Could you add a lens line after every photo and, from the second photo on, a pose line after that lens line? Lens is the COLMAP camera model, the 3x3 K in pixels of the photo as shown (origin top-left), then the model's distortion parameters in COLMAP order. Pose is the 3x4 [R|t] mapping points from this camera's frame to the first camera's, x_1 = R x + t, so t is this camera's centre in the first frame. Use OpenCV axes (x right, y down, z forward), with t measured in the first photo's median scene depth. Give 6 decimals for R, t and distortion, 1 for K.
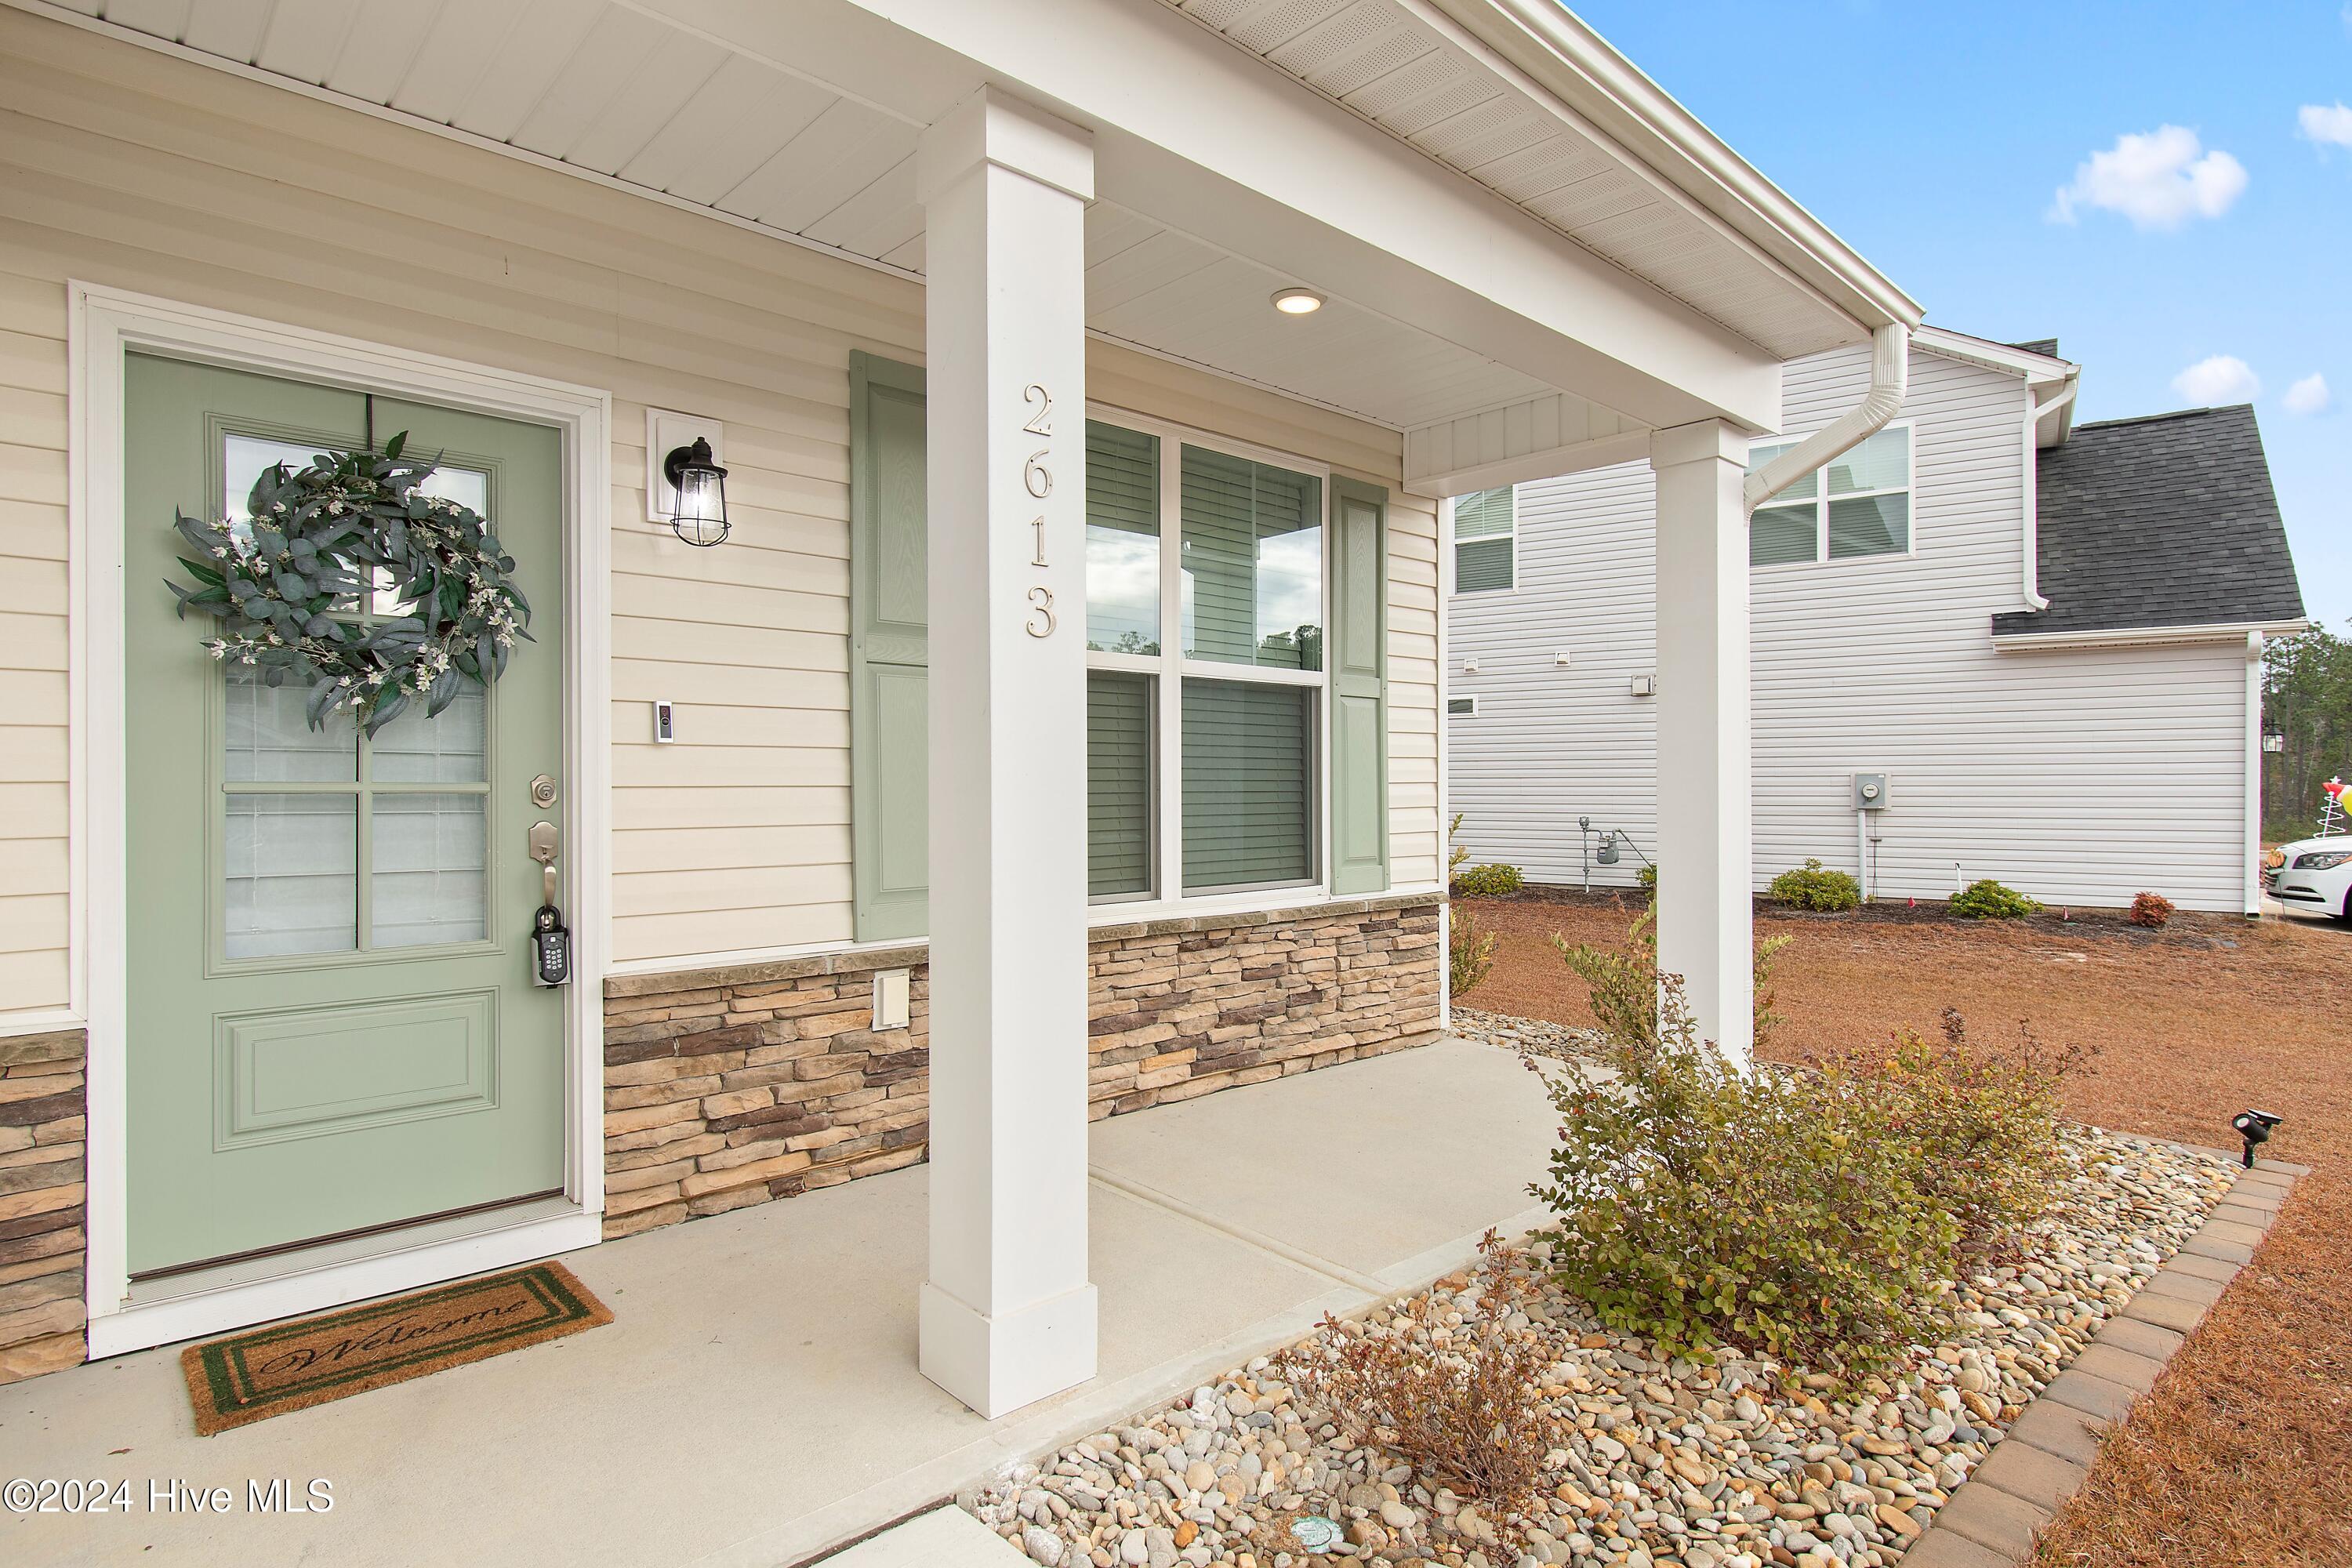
lens RADIAL K [[1227.8, 0, 1176.0], [0, 1227.8, 784.0], [0, 0, 1]] dist [0.016737, -0.000274]
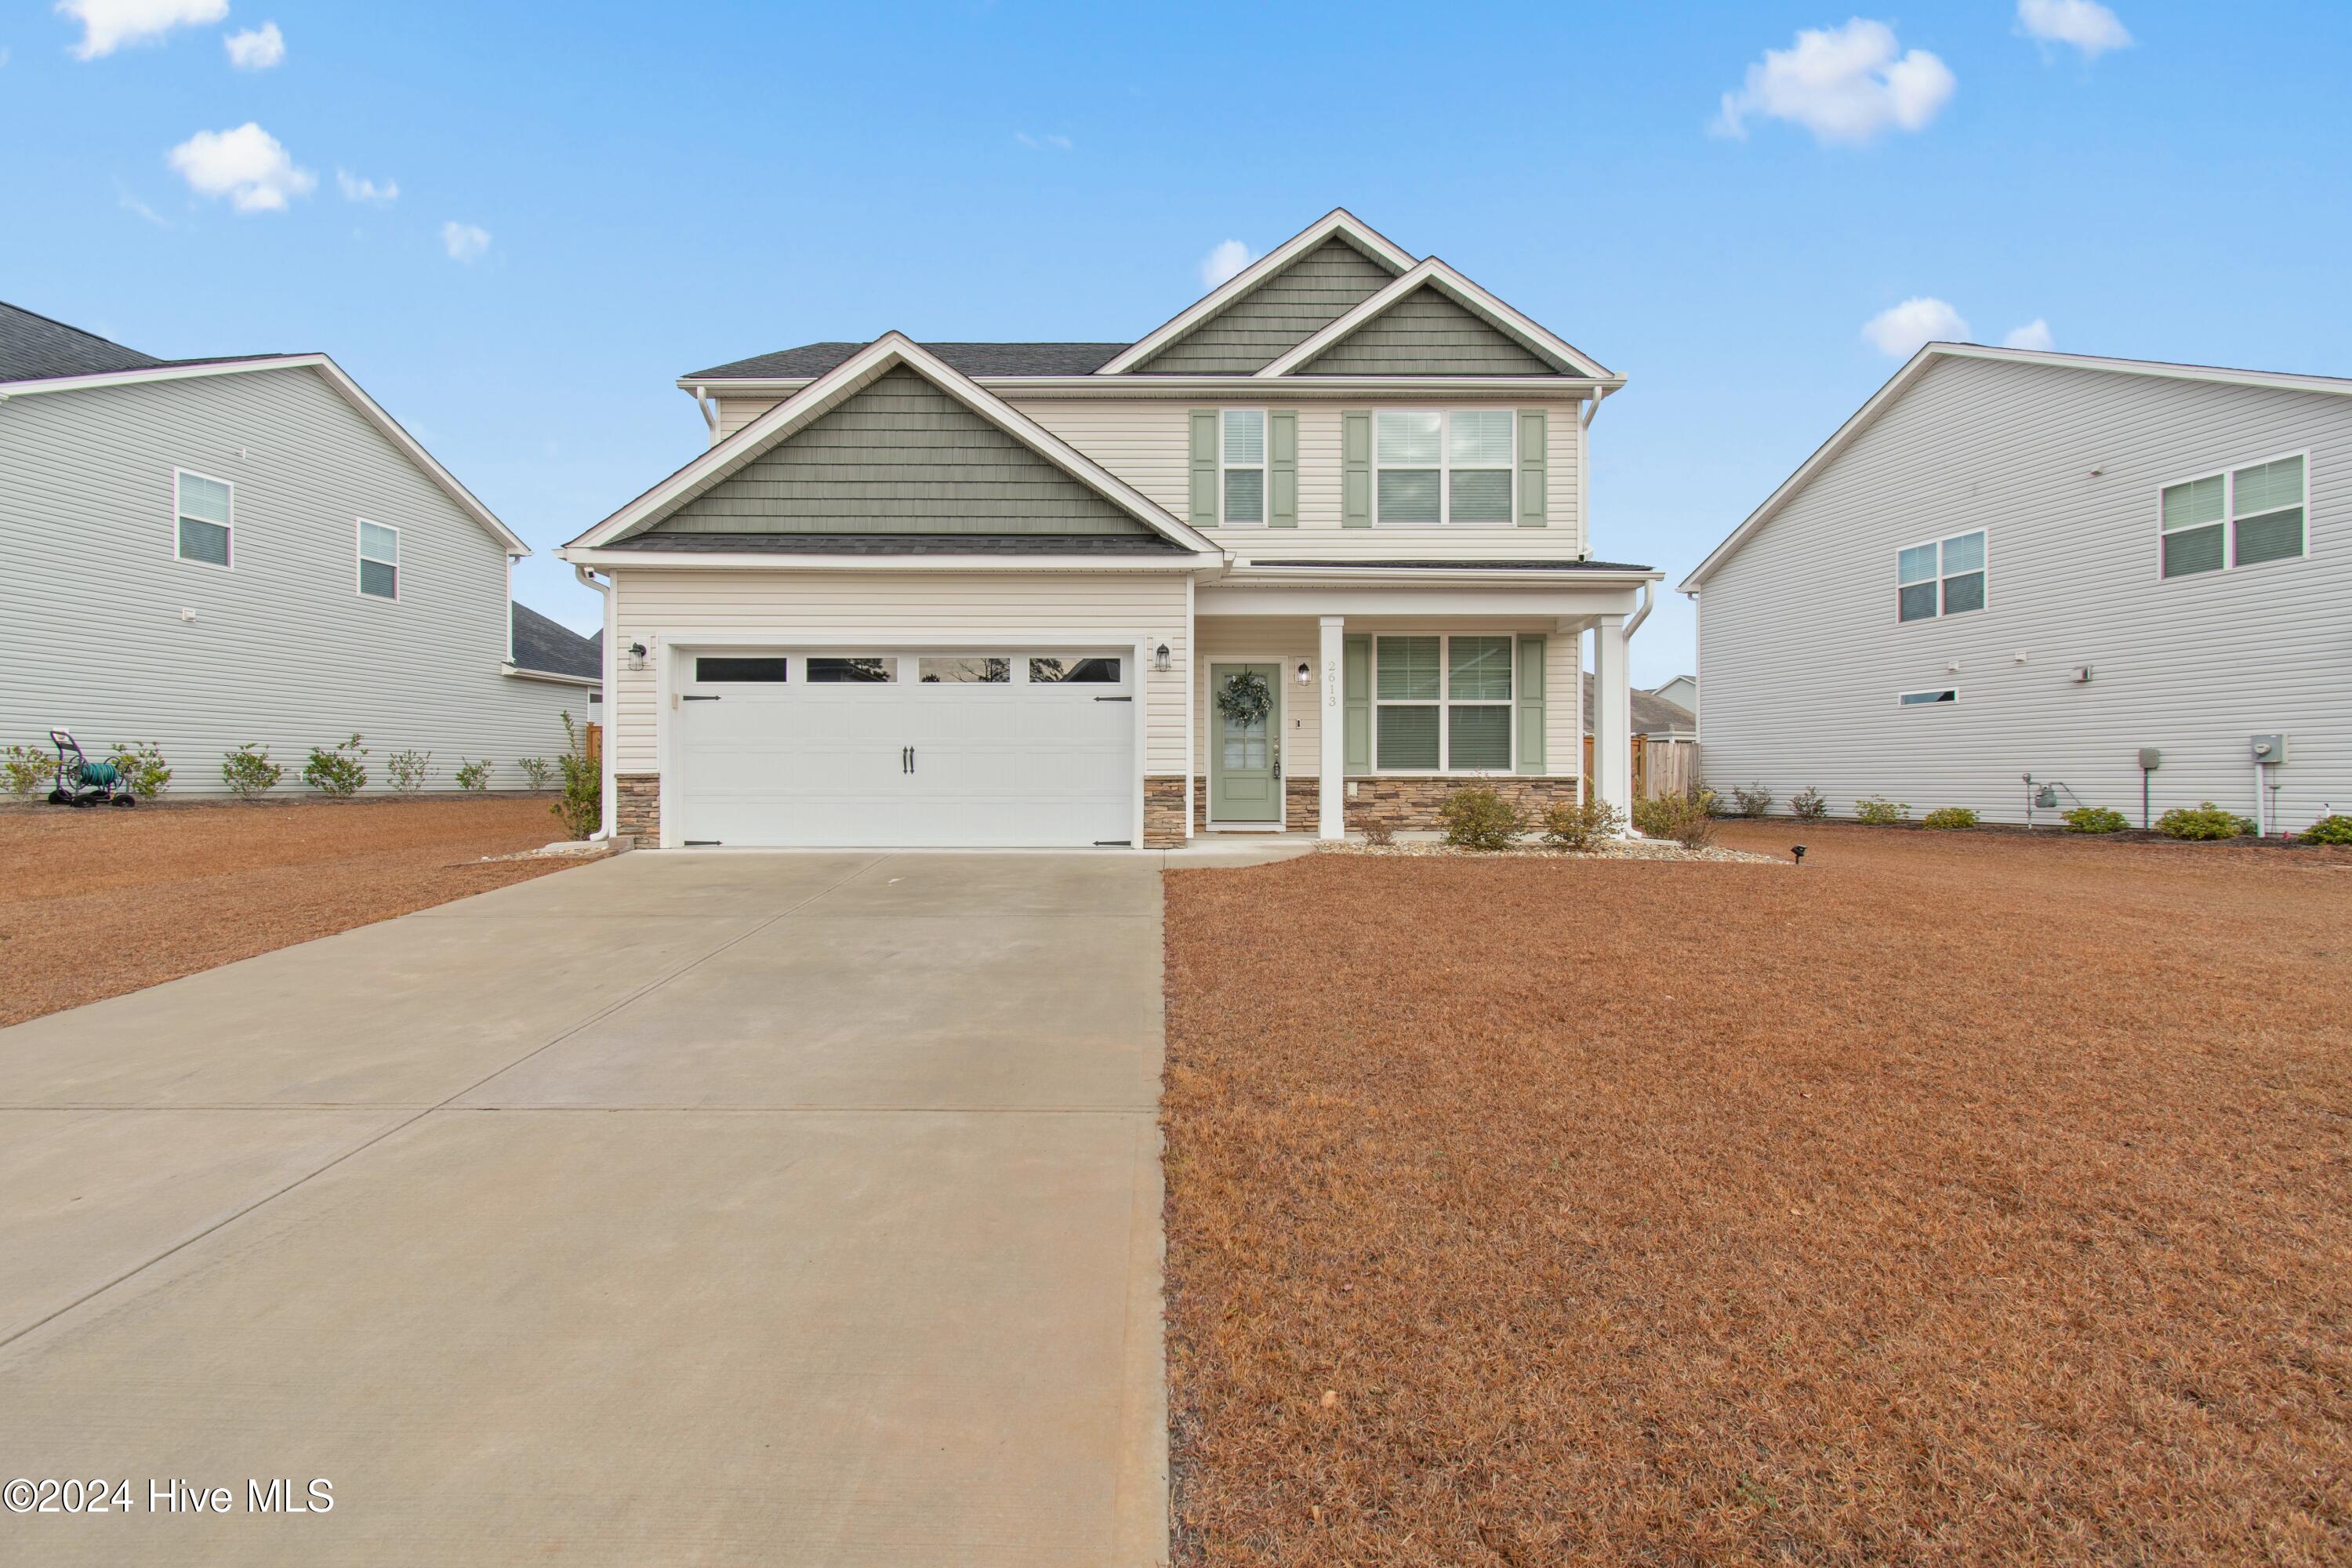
lens RADIAL K [[1045.9, 0, 1179.4], [0, 1045.9, 786.2], [0, 0, 1]] dist [0.001078, -0.001527]
pose [[0.742593, 0.001777, -0.669741, 1.374177], [-0.000460, 0.999998, 0.002143, 0.128993], [0.669743, -0.001283, 0.742592, -1.620497]]
